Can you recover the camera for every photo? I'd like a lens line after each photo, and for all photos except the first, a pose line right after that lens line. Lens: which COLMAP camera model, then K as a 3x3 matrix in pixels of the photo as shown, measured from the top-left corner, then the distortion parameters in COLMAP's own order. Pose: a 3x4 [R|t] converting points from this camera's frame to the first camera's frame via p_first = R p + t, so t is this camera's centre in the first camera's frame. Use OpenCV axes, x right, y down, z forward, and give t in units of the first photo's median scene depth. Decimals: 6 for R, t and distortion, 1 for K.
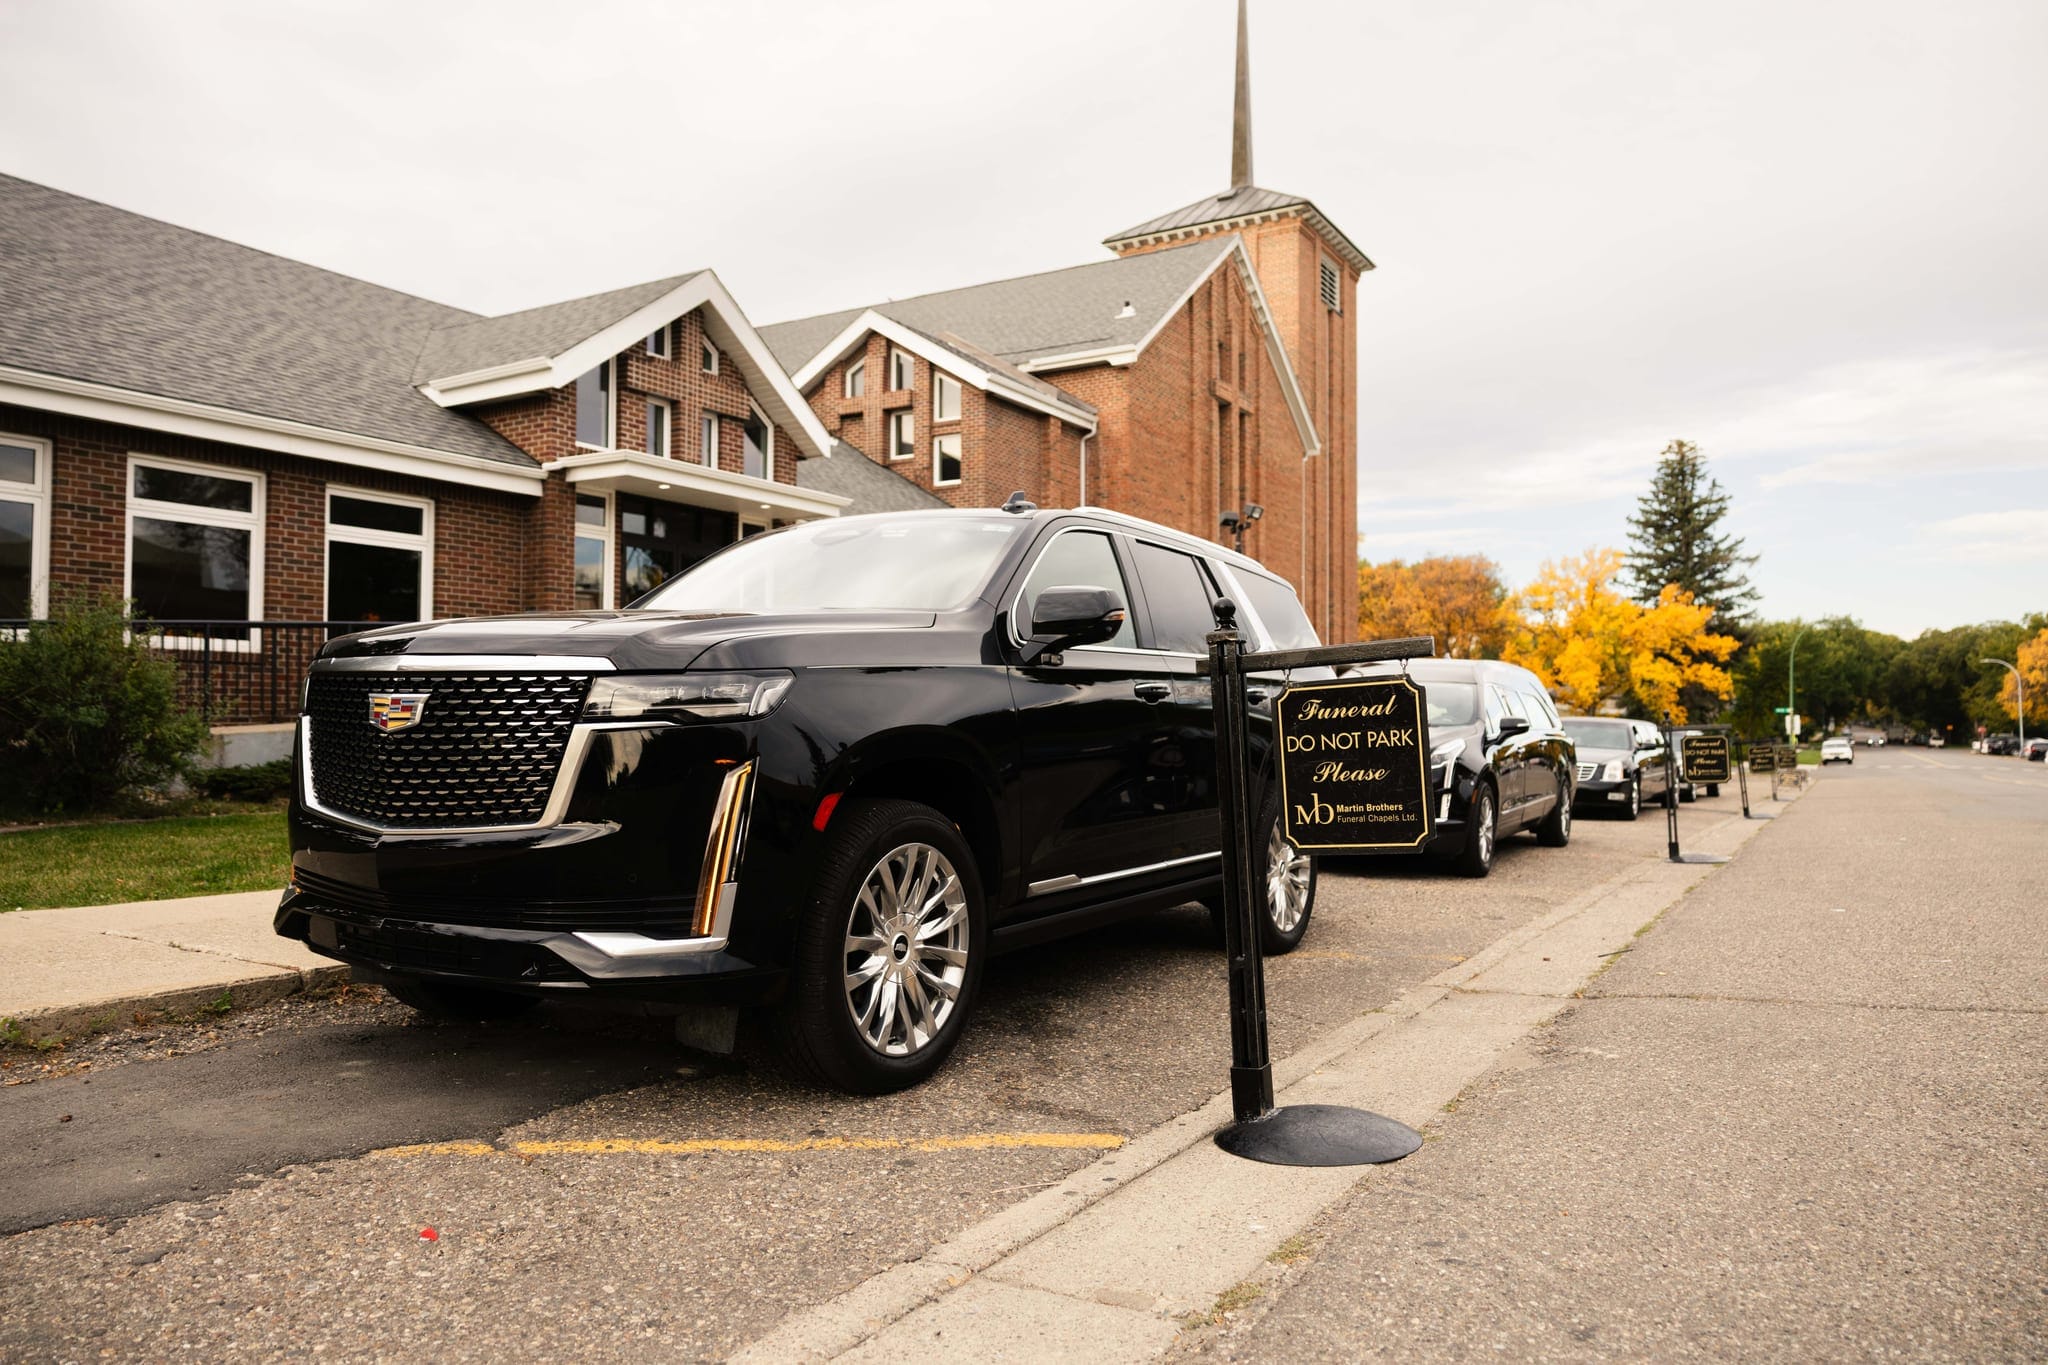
lens RADIAL K [[1428.5, 0, 1024.0], [0, 1428.5, 682.5], [0, 0, 1]] dist [-0.012924, 0.004936]
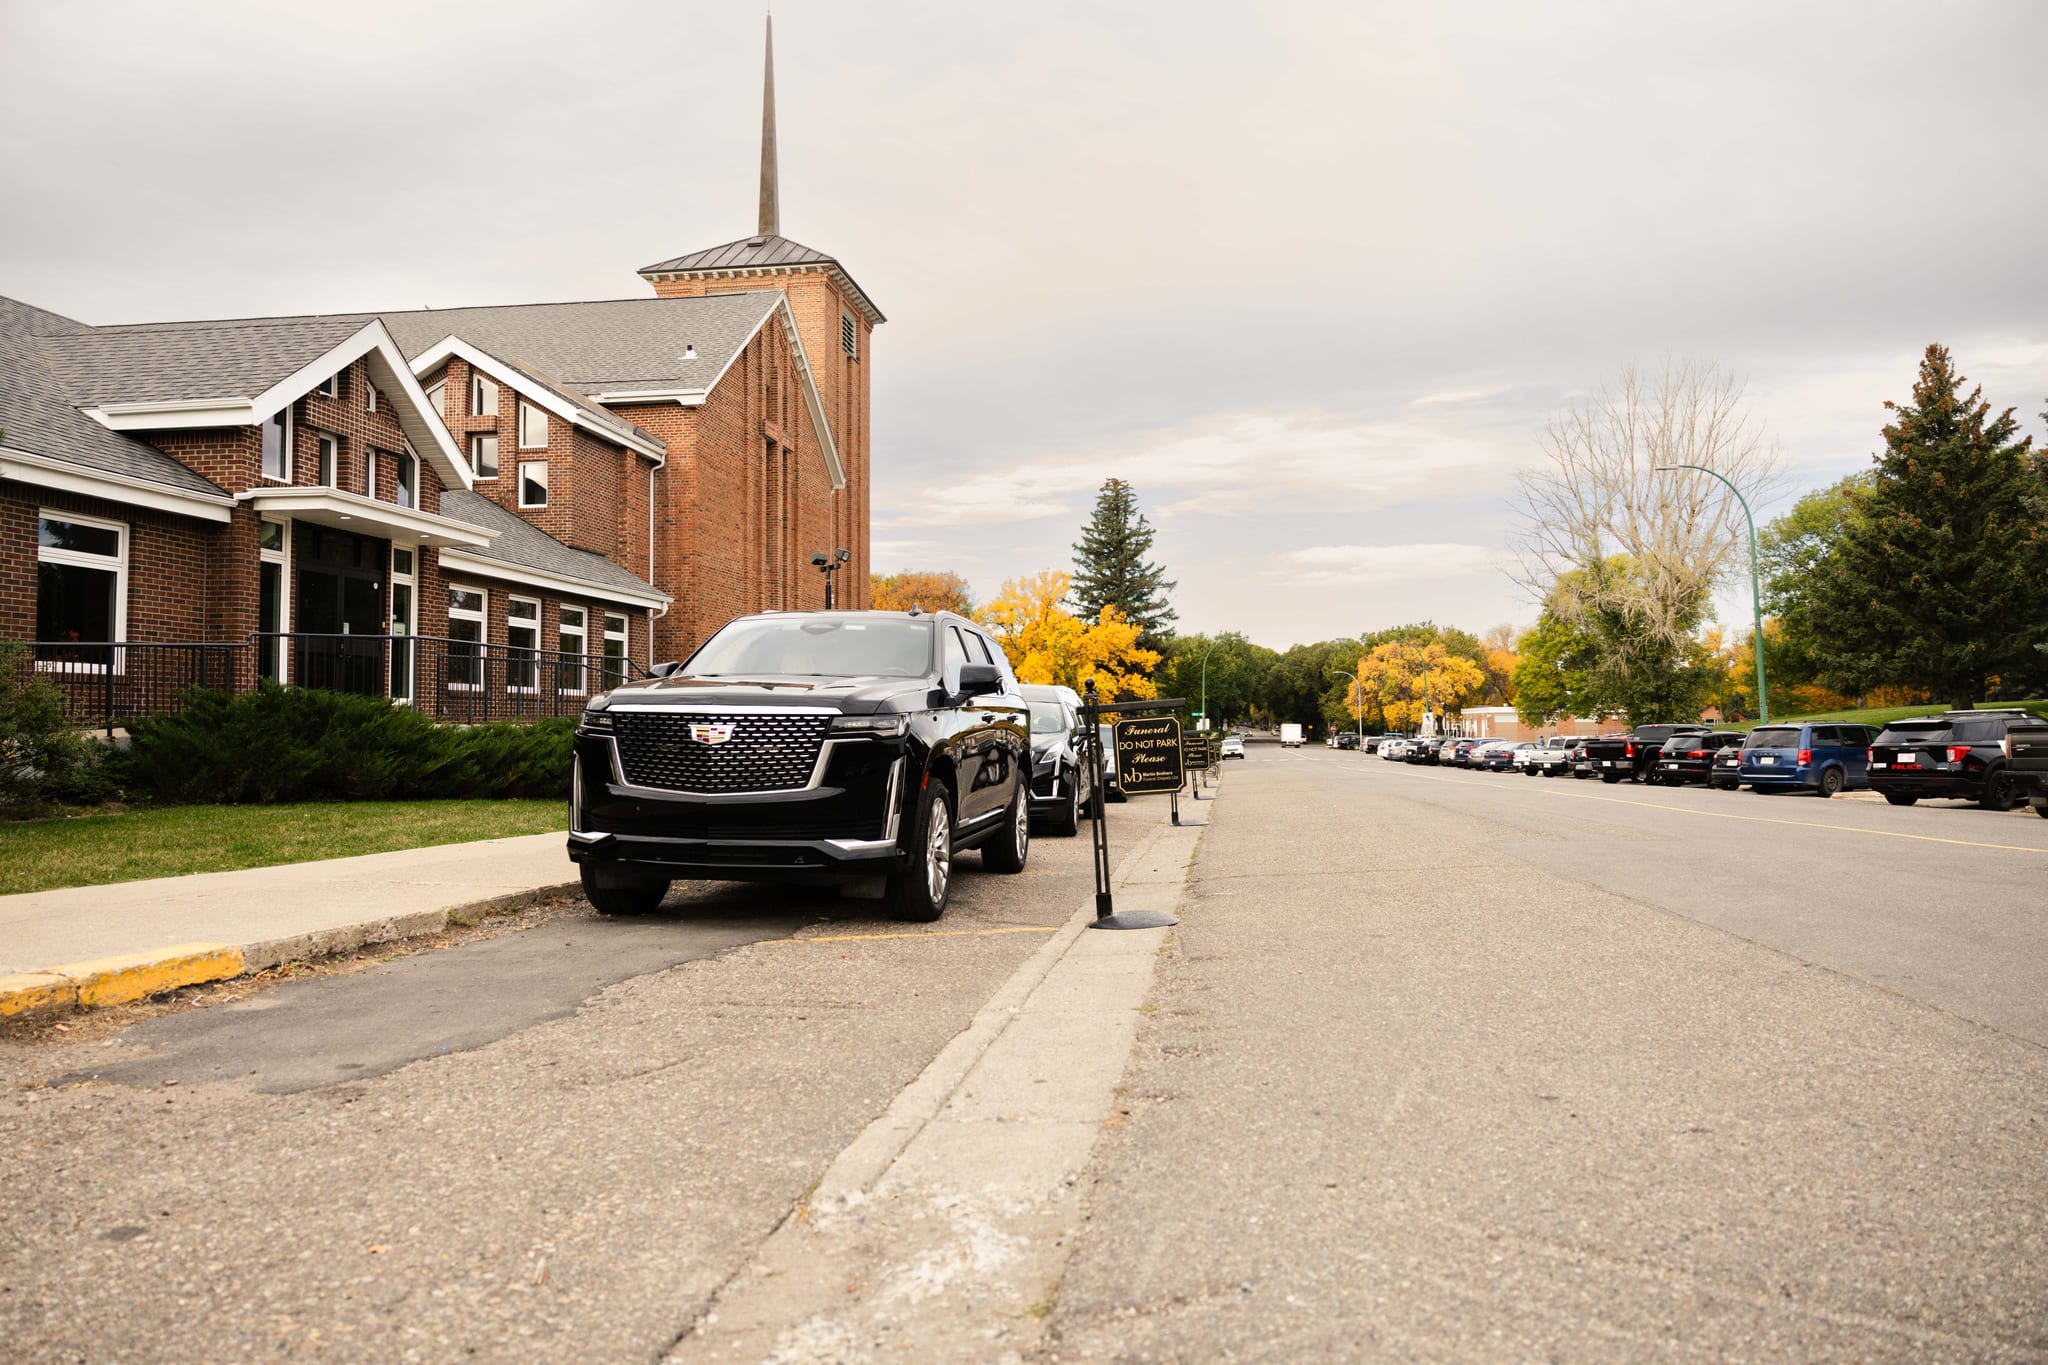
lens RADIAL K [[1564.7, 0, 1024.0], [0, 1564.7, 682.5], [0, 0, 1]] dist [-0.000267, 0.001930]
pose [[0.919097, 0.006259, 0.393981, -0.153951], [-0.007280, 0.999973, 0.001097, -0.009655], [-0.393964, -0.003876, 0.919118, -0.197400]]
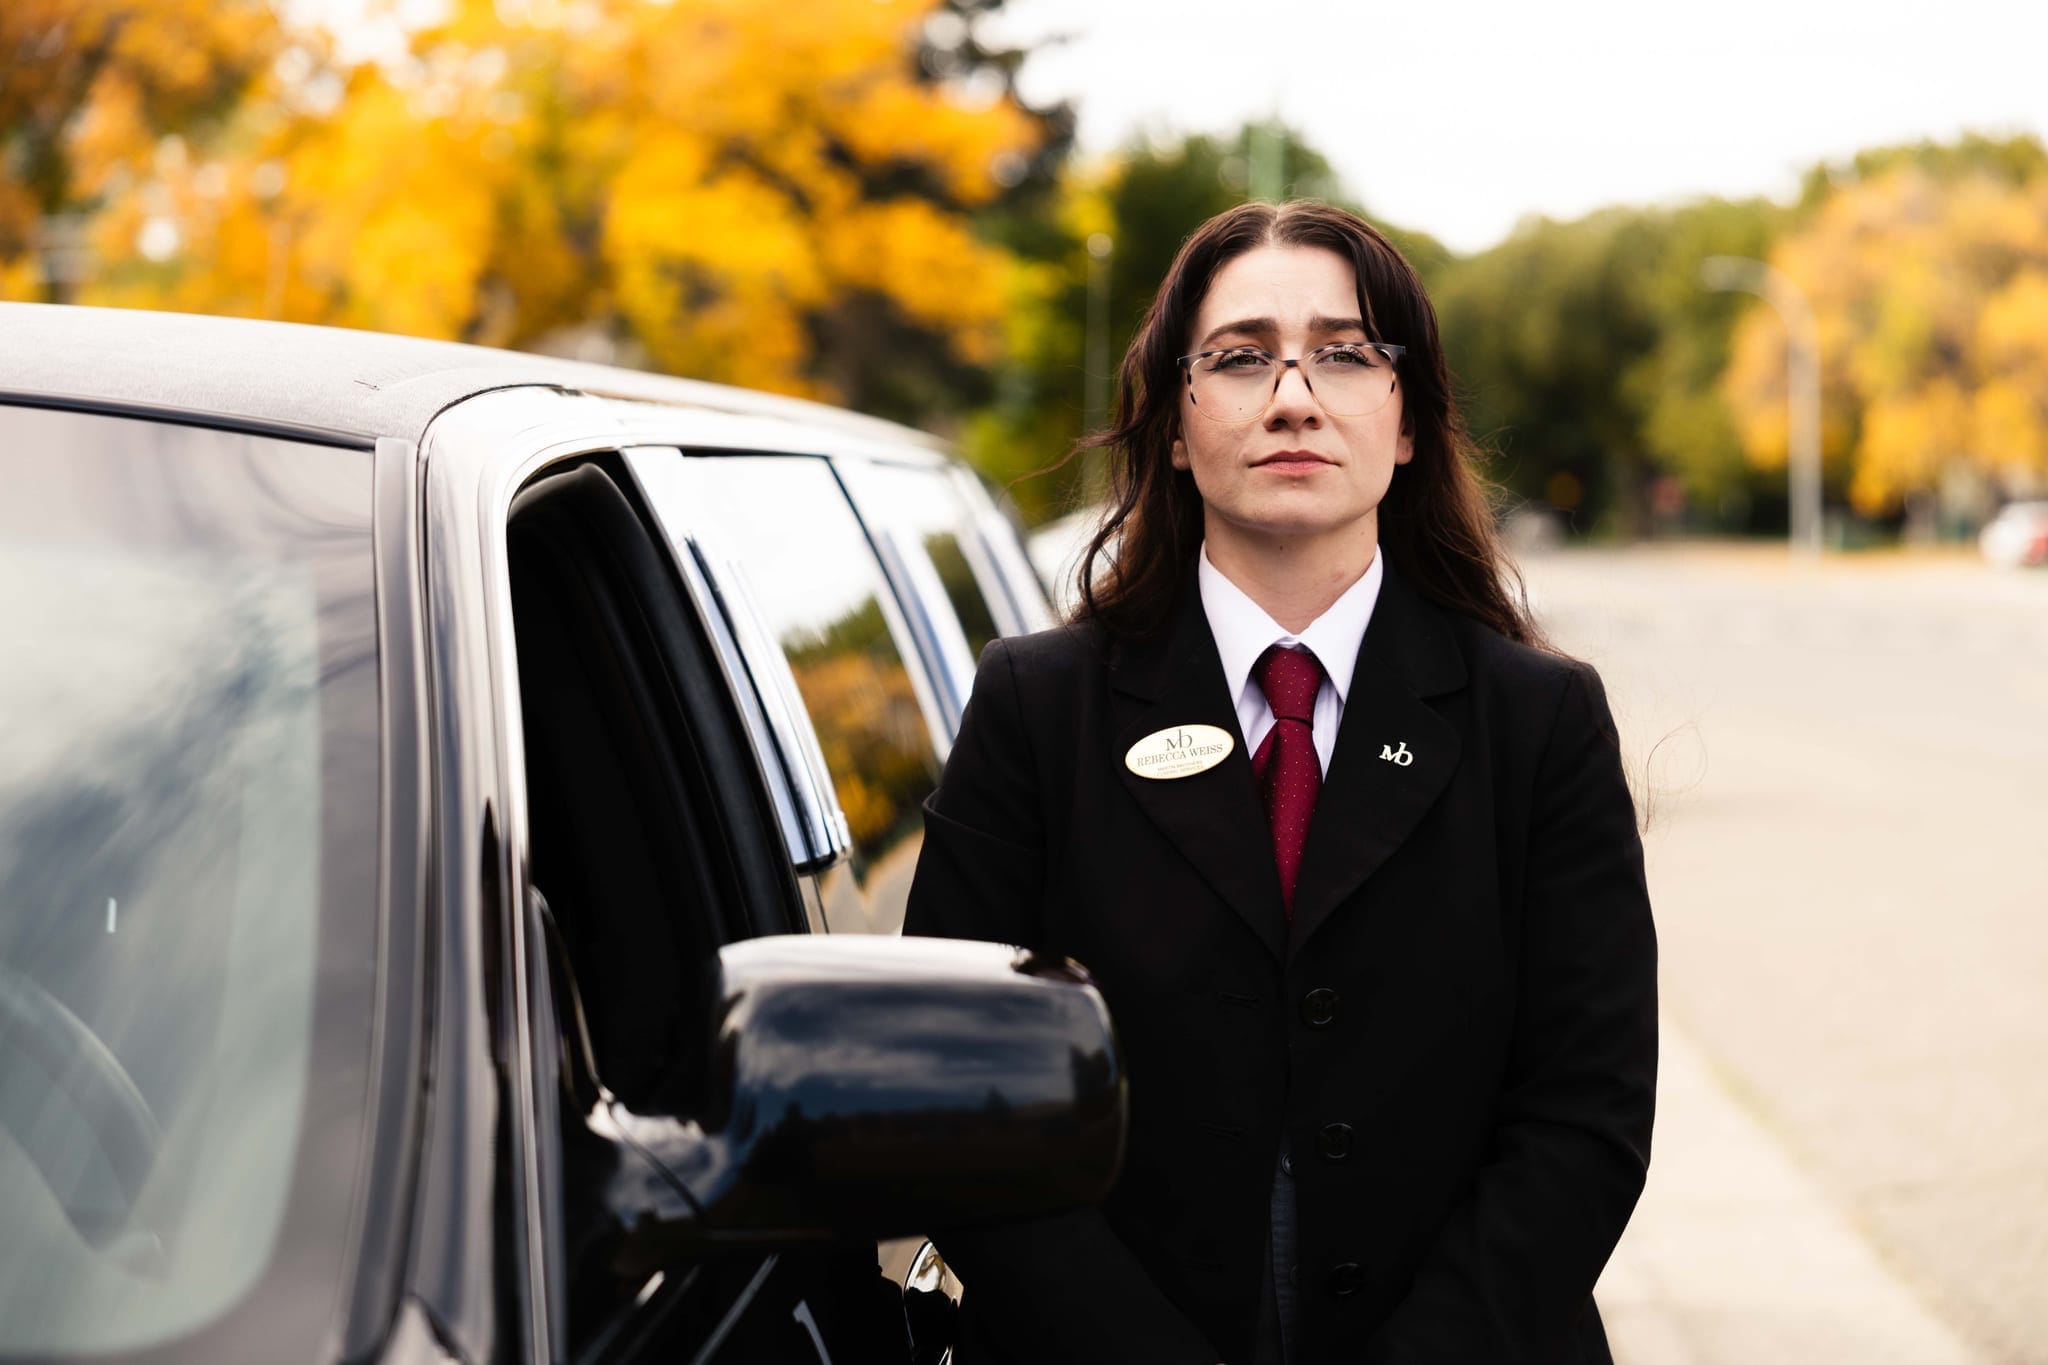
lens RADIAL K [[2568.8, 0, 1024.0], [0, 2568.8, 682.5], [0, 0, 1]] dist [-0.000793, 0.003448]
pose [[0.901855, -0.023103, 0.431420, 0.417478], [-0.019177, 0.995444, 0.093396, 0.038569], [-0.431612, -0.092503, 0.897304, 0.803443]]
